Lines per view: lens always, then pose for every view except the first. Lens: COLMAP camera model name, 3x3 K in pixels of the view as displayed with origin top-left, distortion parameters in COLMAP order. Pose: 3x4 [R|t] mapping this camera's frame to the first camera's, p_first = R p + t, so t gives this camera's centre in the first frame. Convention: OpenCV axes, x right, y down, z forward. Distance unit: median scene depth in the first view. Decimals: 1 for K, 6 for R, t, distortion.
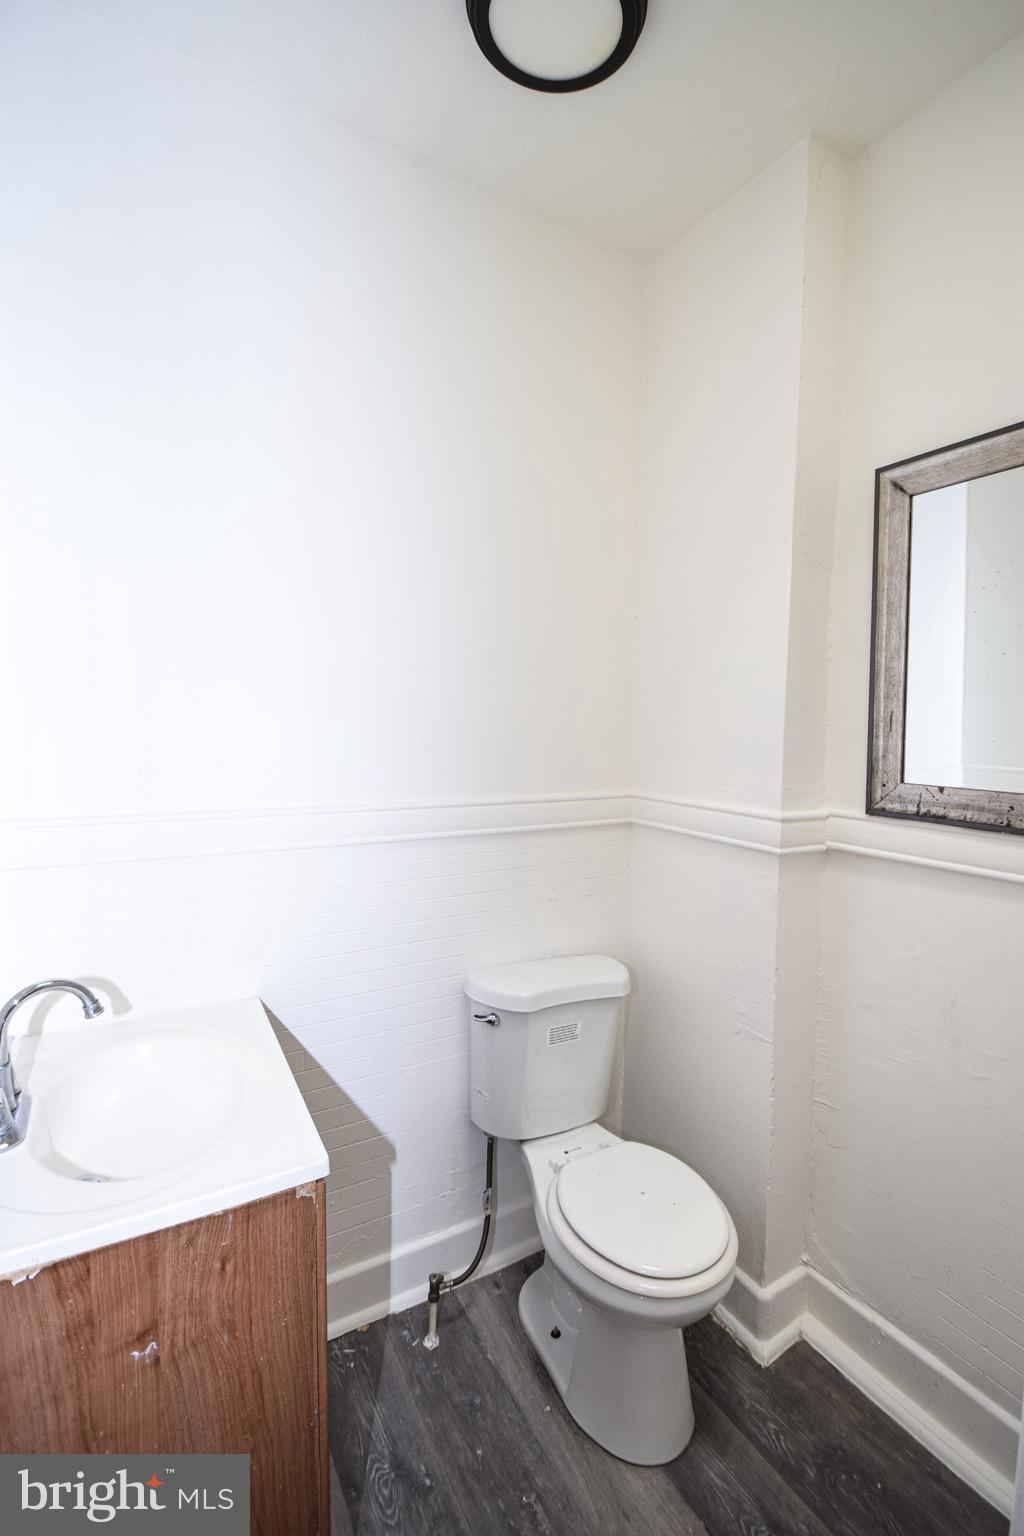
lens RADIAL K [[686.3, 0, 545.1], [0, 686.3, 755.2], [0, 0, 1]] dist [-0.000923, -0.010733]
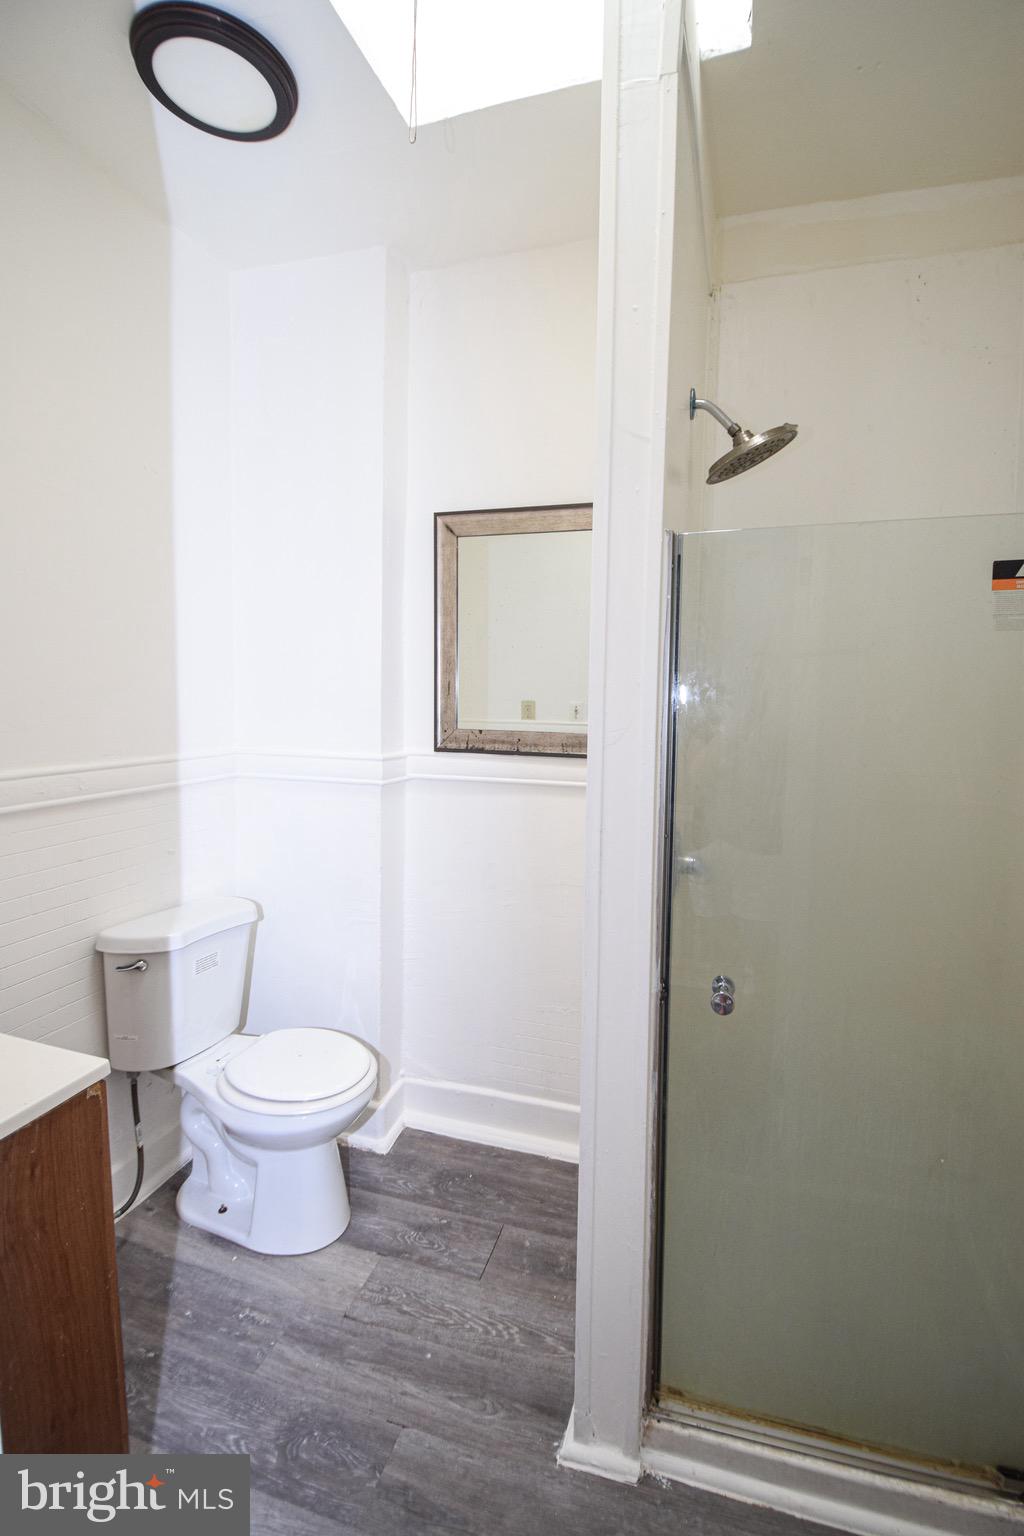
lens RADIAL K [[686.3, 0, 522.3], [0, 686.3, 775.9], [0, 0, 1]] dist [-0.000923, -0.010733]
pose [[0.751290, -0.080359, 0.655061, -0.372526], [0.033137, 0.995901, 0.084166, 0.020870], [-0.659139, -0.041526, 0.750873, -0.237915]]
